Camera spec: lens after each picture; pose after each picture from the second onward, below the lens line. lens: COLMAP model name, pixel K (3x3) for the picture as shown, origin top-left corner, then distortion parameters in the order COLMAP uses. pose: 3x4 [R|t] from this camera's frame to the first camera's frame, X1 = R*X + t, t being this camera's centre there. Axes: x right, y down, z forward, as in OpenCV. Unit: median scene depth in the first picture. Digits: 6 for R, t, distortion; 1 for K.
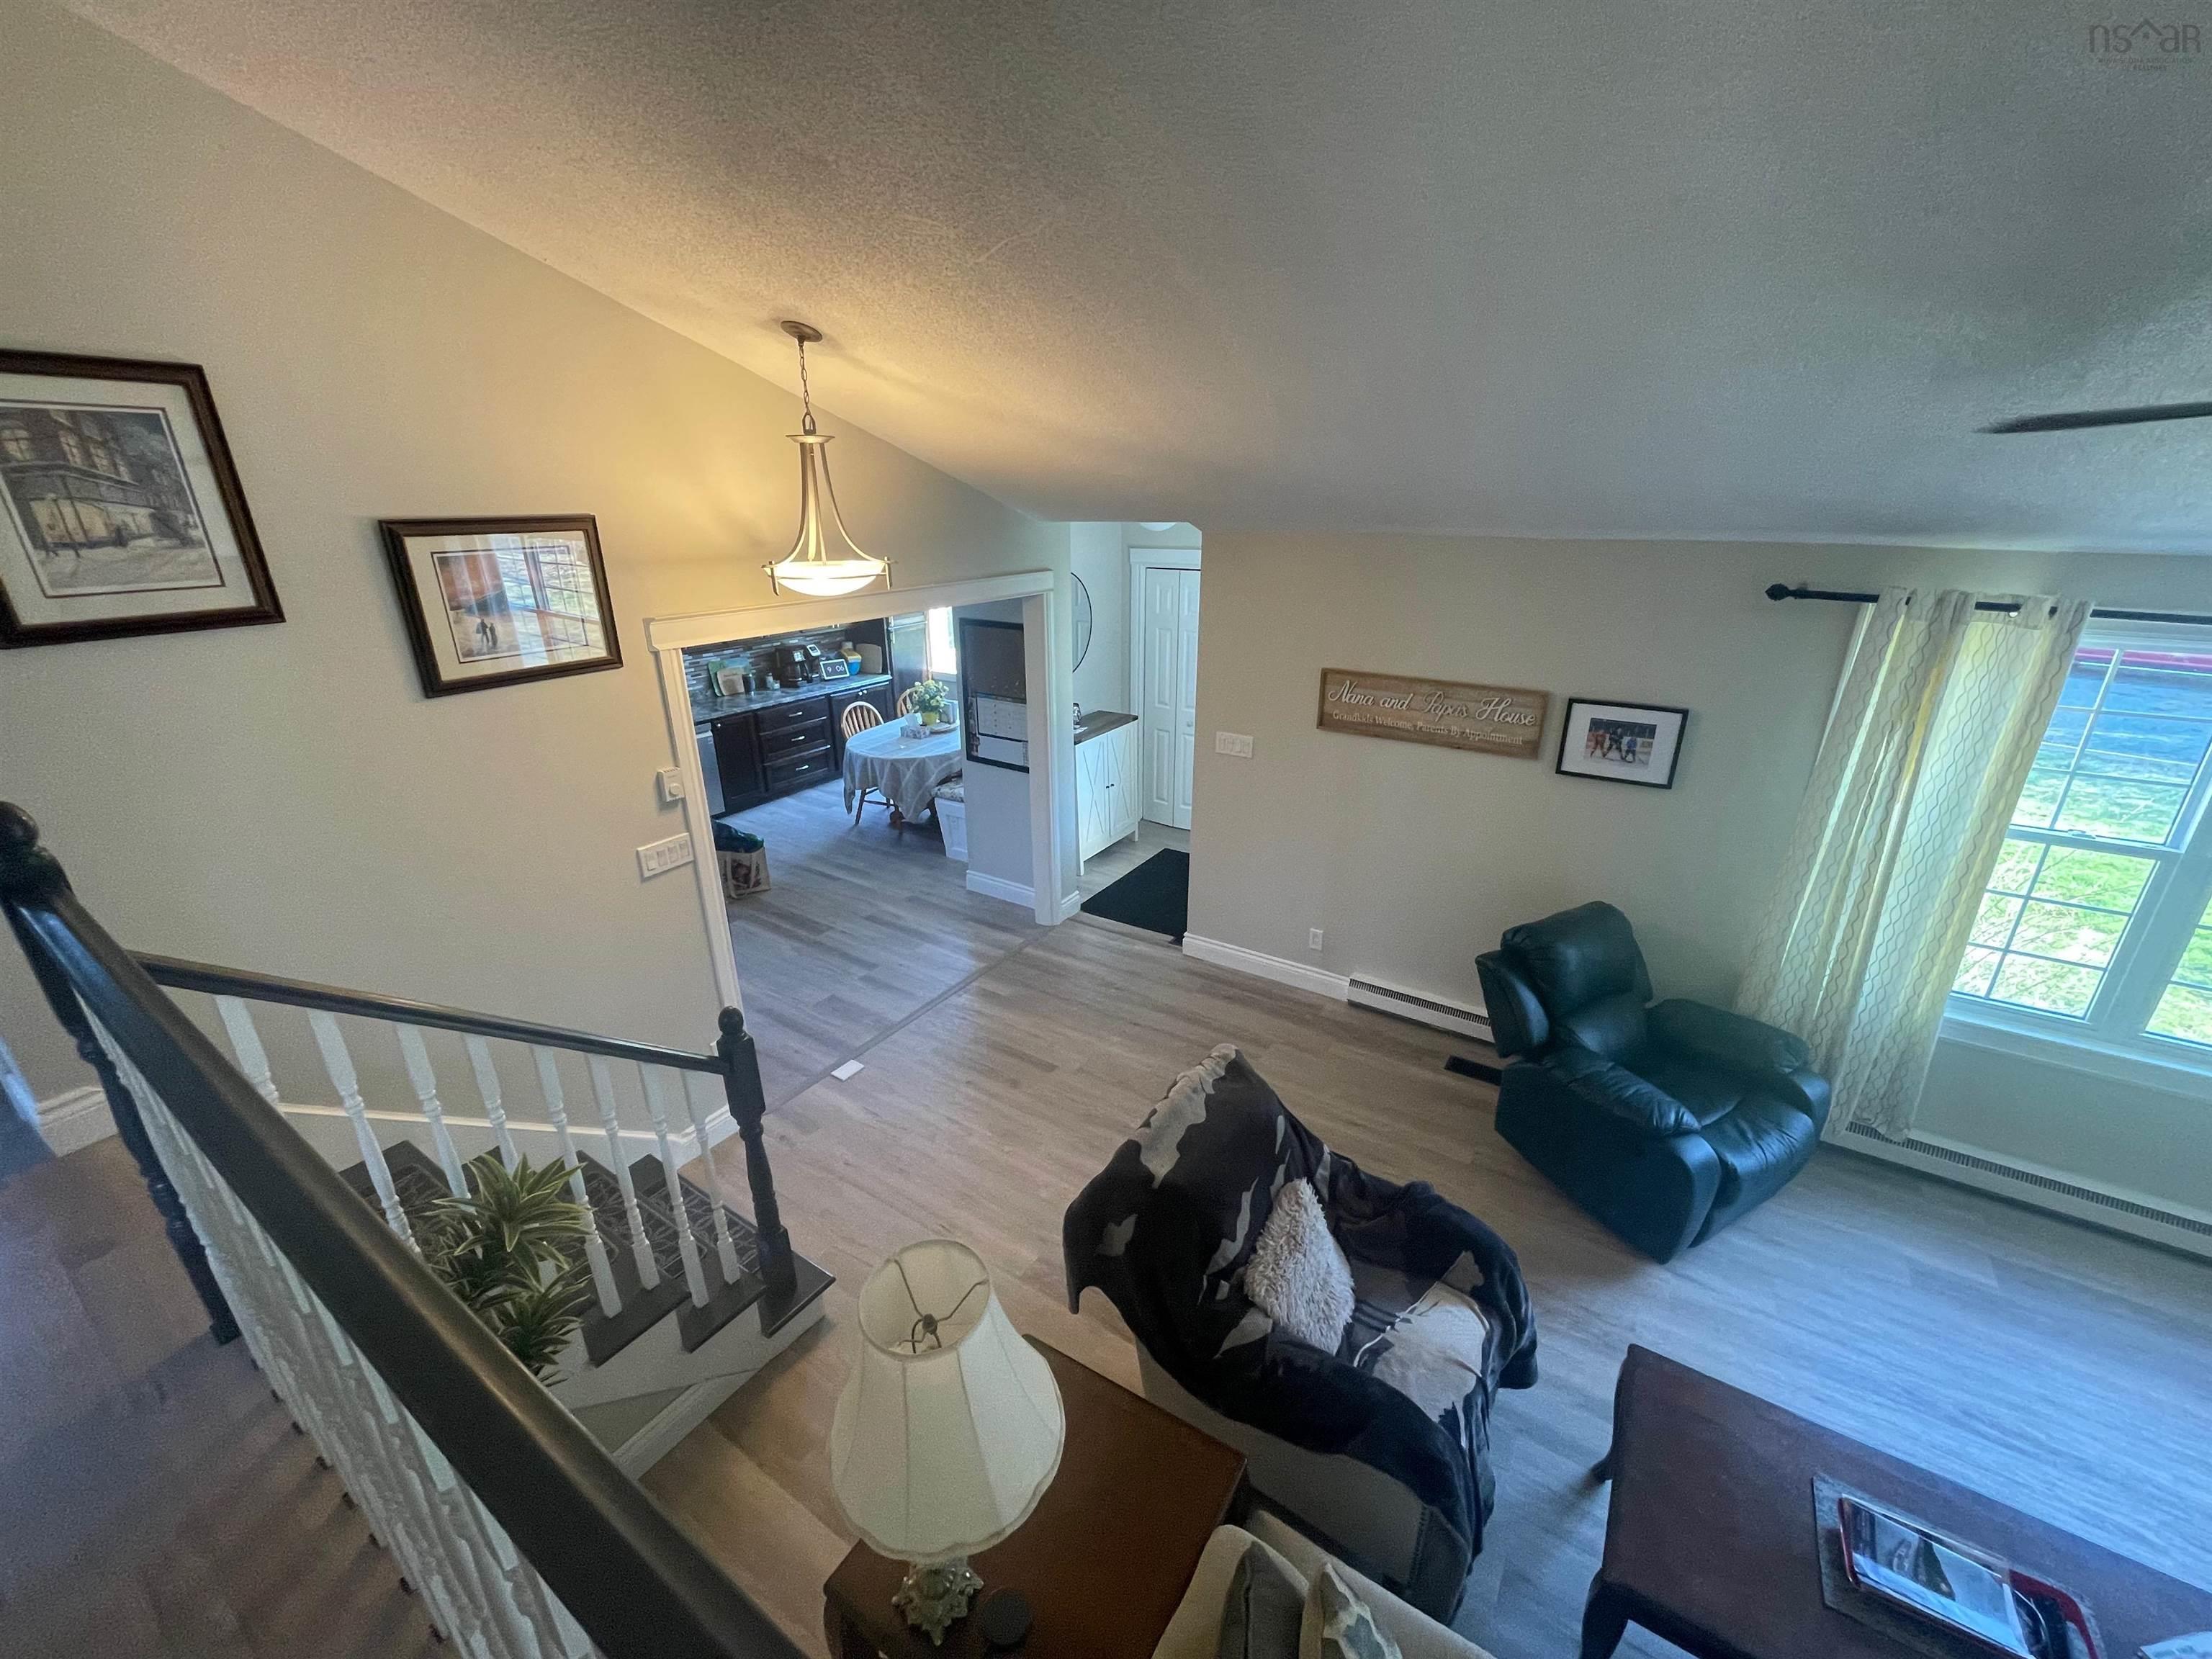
lens RADIAL K [[894.4, 0, 1101.8], [0, 894.4, 828.9], [0, 0, 1]] dist [0.000295, -0.000063]
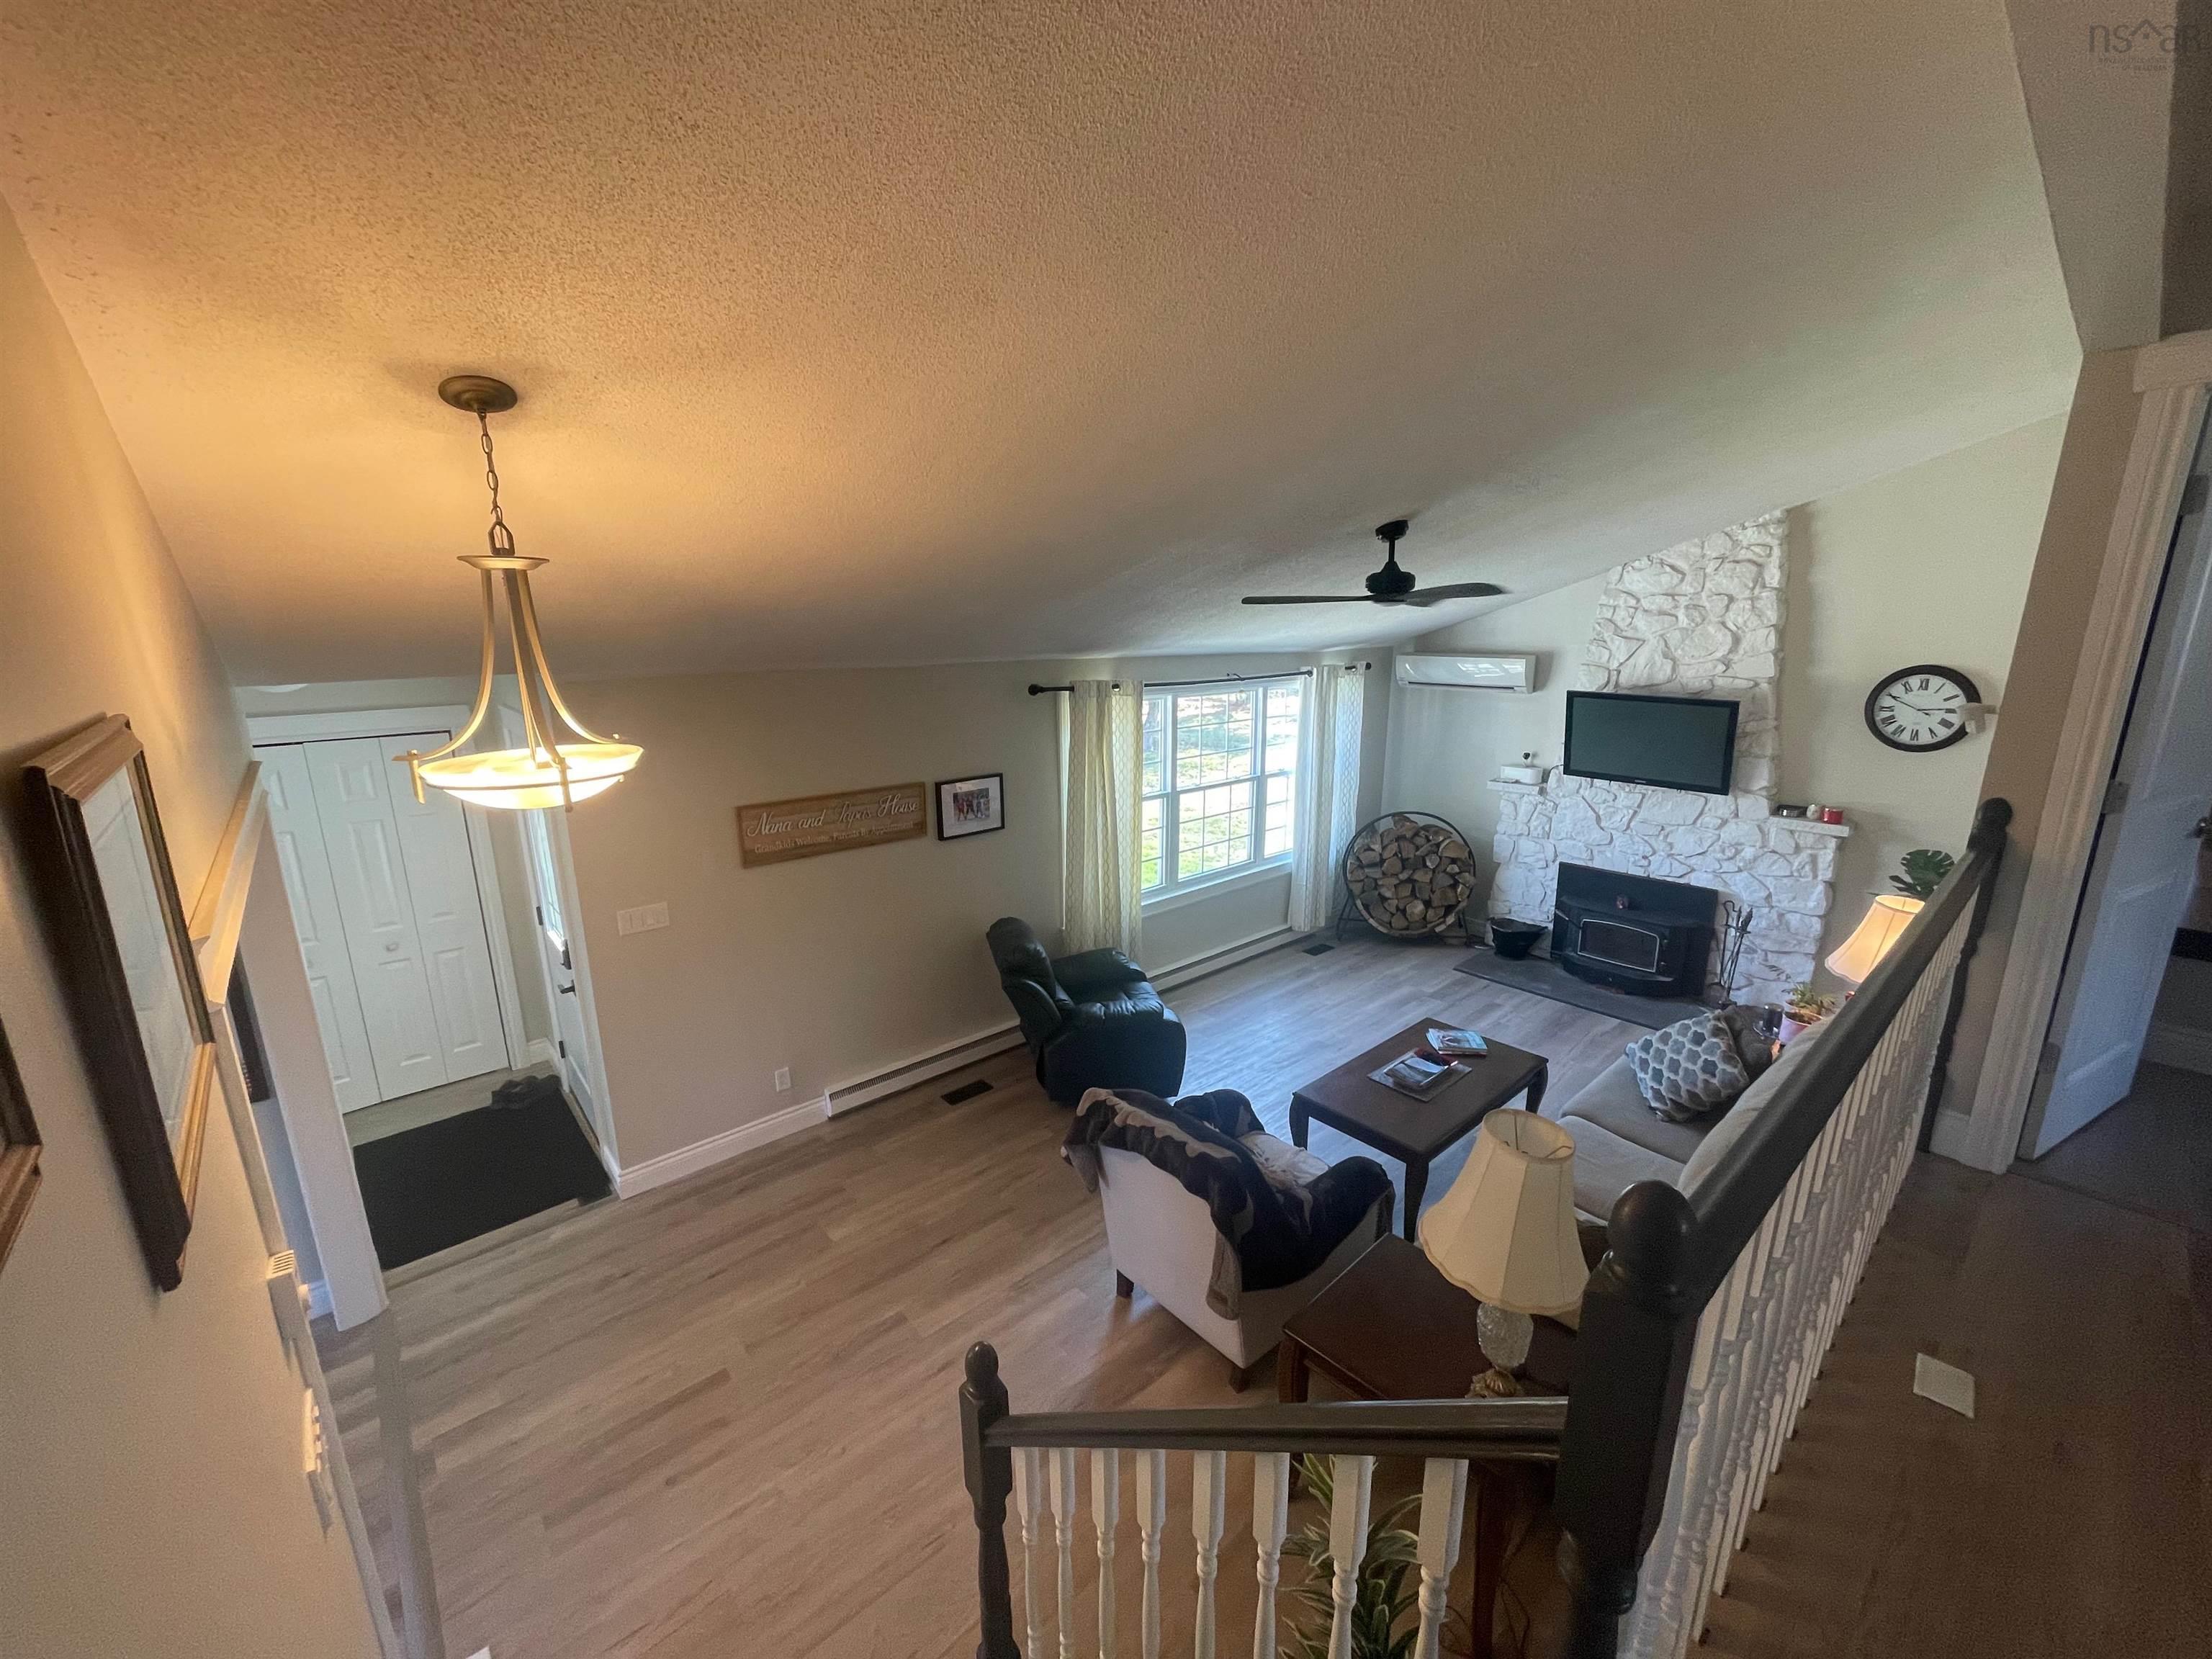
lens RADIAL K [[894.4, 0, 1105.0], [0, 894.4, 836.7], [0, 0, 1]] dist [0.000295, -0.000063]
pose [[0.256282, -0.227694, 0.939401, -0.629485], [0.345219, 0.929325, 0.131071, -0.153408], [-0.902853, 0.290708, 0.316773, 0.374166]]
